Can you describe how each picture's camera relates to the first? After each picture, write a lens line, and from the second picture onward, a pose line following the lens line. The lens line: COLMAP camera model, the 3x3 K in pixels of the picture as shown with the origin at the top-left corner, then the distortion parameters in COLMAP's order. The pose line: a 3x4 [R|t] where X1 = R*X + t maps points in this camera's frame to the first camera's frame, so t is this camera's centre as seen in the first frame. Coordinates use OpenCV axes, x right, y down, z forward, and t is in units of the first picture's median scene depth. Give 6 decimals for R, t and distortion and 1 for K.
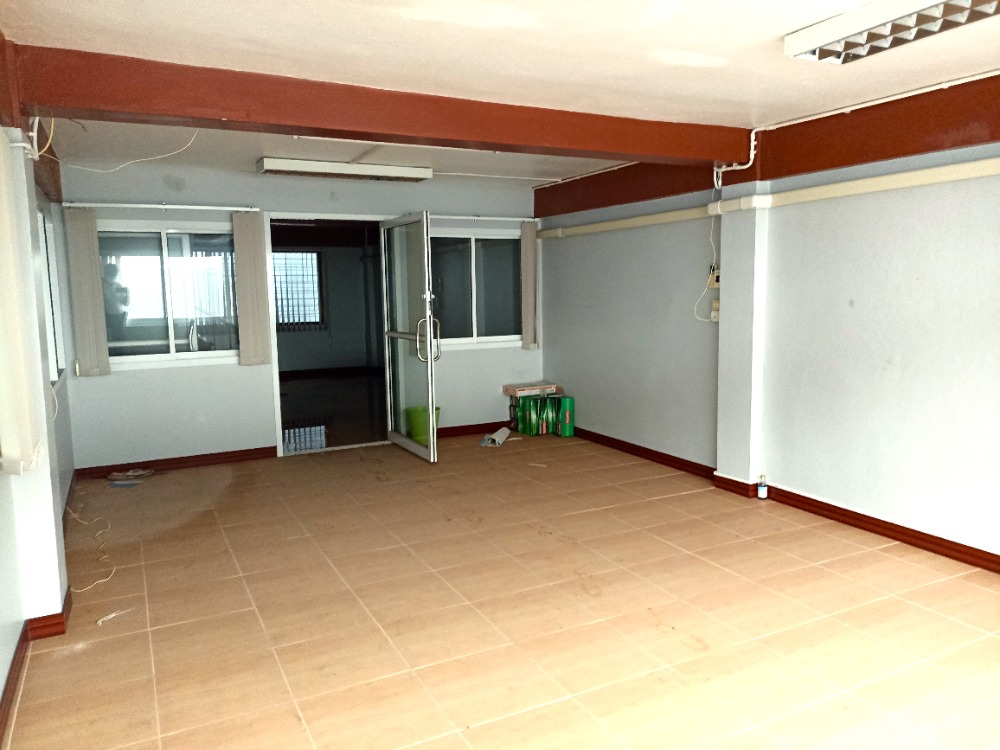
lens RADIAL K [[734.0, 0, 500.1], [0, 734.0, 374.6], [0, 0, 1]] dist [0.040073, -0.036422]
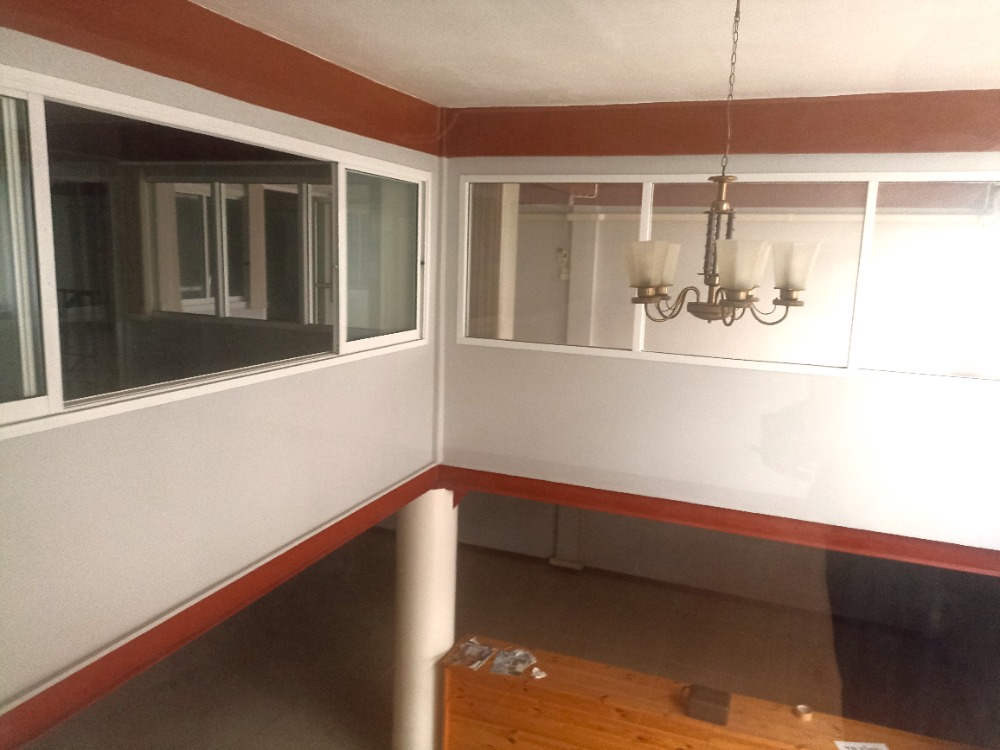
lens RADIAL K [[734.0, 0, 500.5], [0, 734.0, 374.8], [0, 0, 1]] dist [0.040073, -0.036422]
pose [[0.746355, -0.067346, 0.662132, -1.071082], [0.032315, 0.997361, 0.065018, 0.040824], [-0.664763, -0.027130, 0.746561, -0.256474]]
